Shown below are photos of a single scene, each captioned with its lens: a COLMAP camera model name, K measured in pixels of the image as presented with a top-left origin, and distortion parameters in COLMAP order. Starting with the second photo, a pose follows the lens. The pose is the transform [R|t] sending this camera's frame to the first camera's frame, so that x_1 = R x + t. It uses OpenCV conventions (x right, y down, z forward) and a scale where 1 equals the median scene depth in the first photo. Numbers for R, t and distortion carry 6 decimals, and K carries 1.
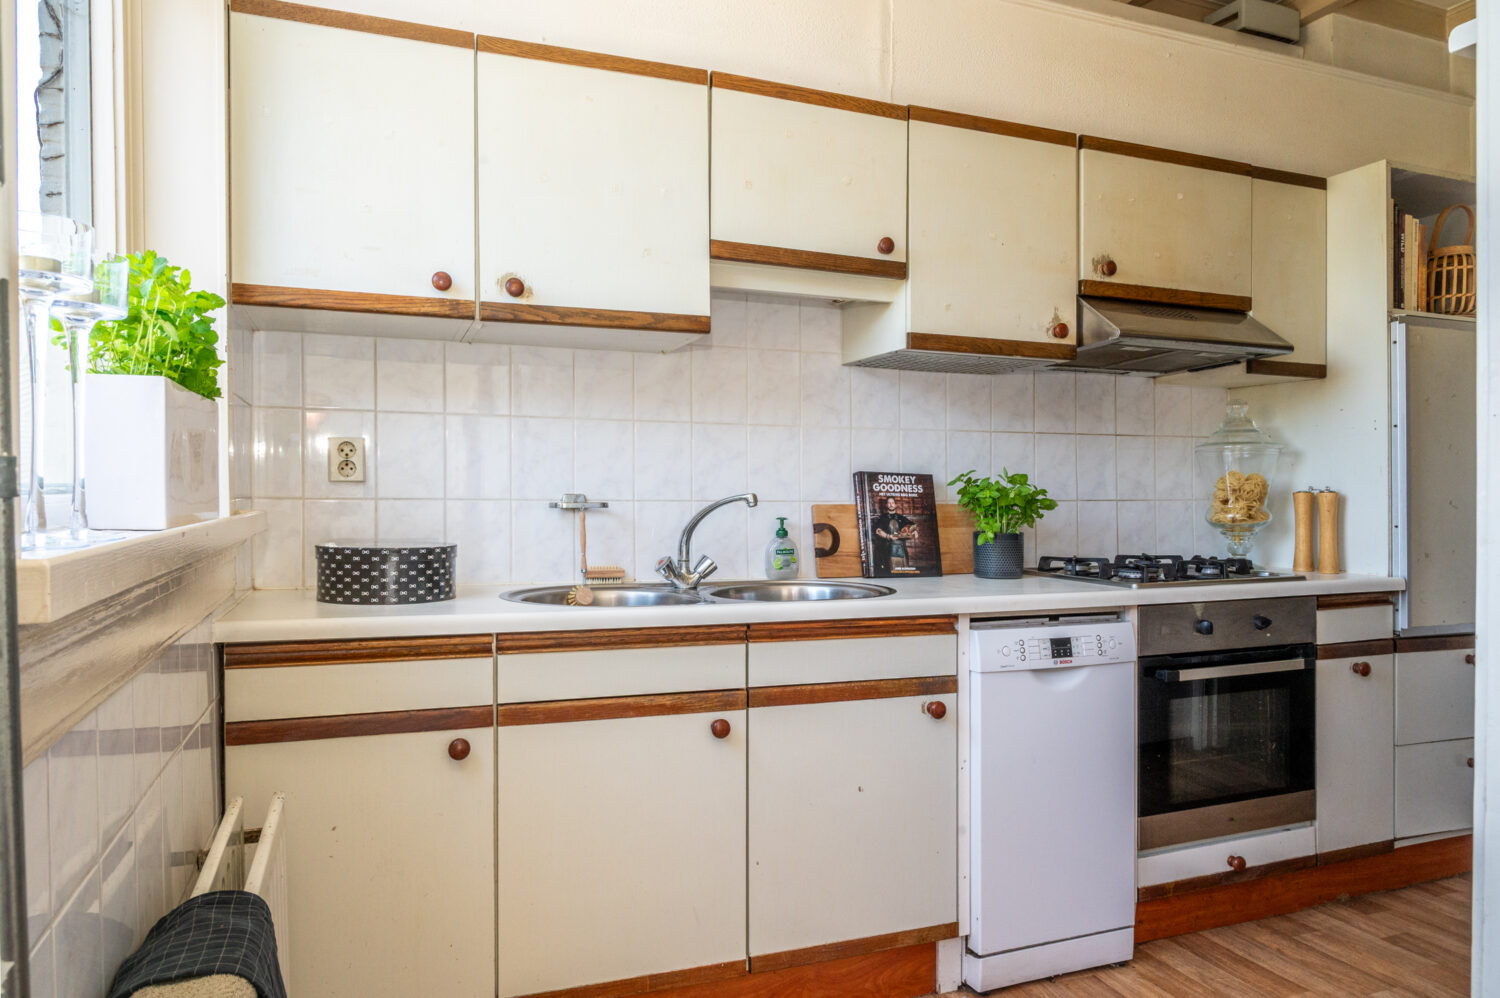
lens RADIAL K [[1000.1, 0, 750.0], [0, 1000.1, 496.5], [0, 0, 1]] dist [-0.004067, -0.002950]
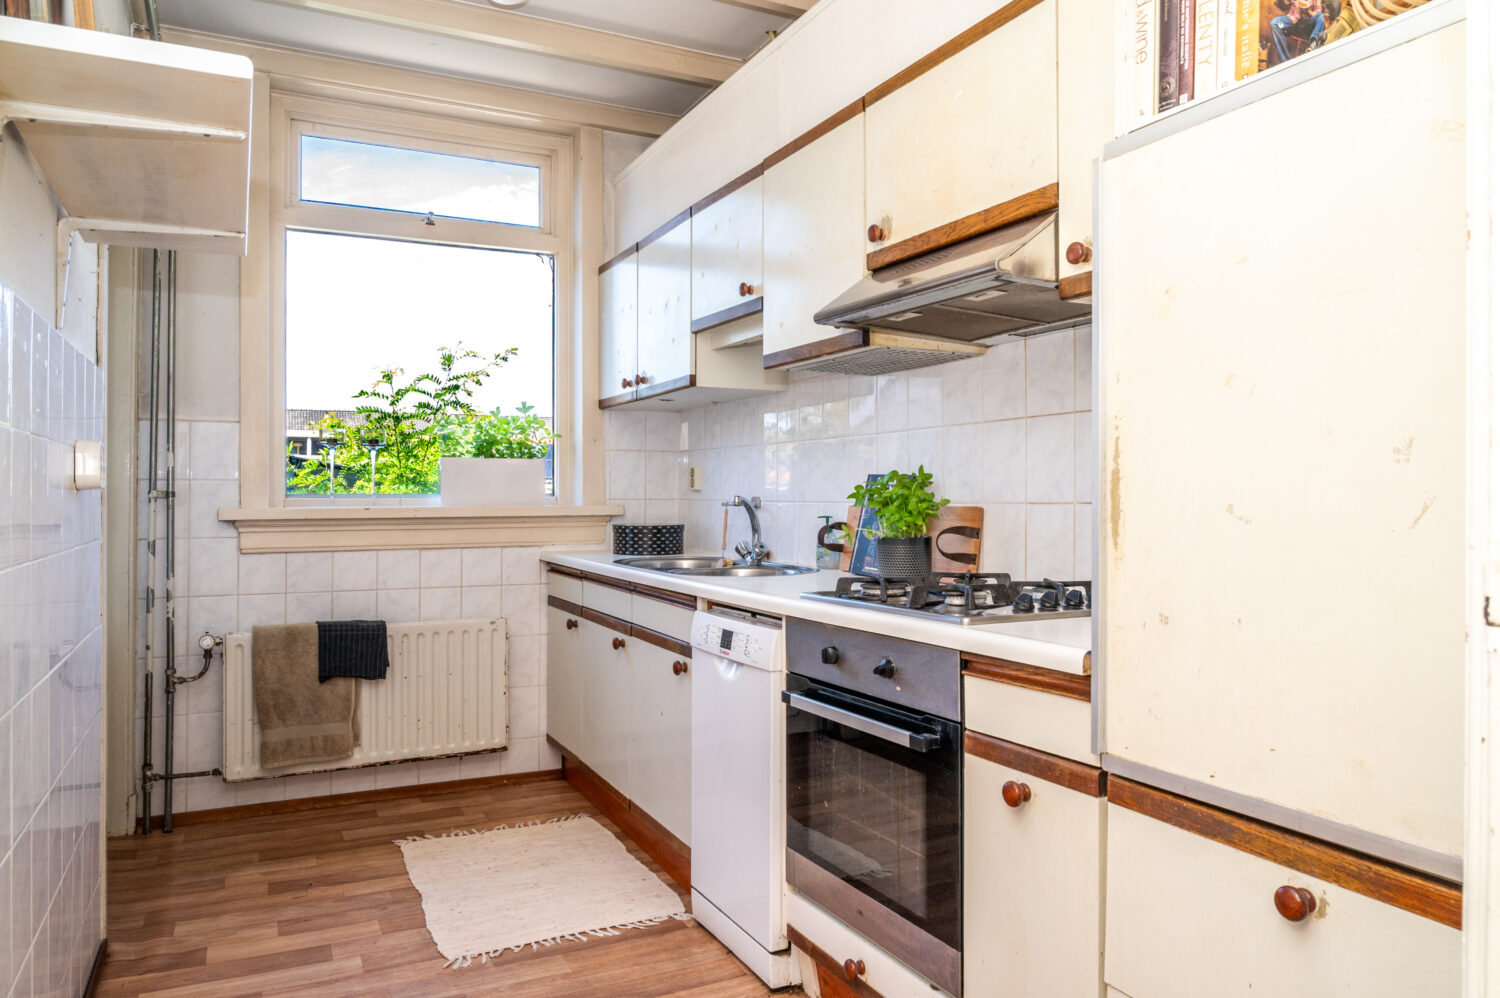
lens RADIAL K [[1021.5, 0, 749.4], [0, 1021.5, 483.0], [0, 0, 1]] dist [-0.006213, -0.001785]
pose [[0.081175, -0.013348, -0.996611, 1.168676], [0.000061, 0.999910, -0.013387, -0.000568], [0.996700, 0.001026, 0.081168, 0.780490]]
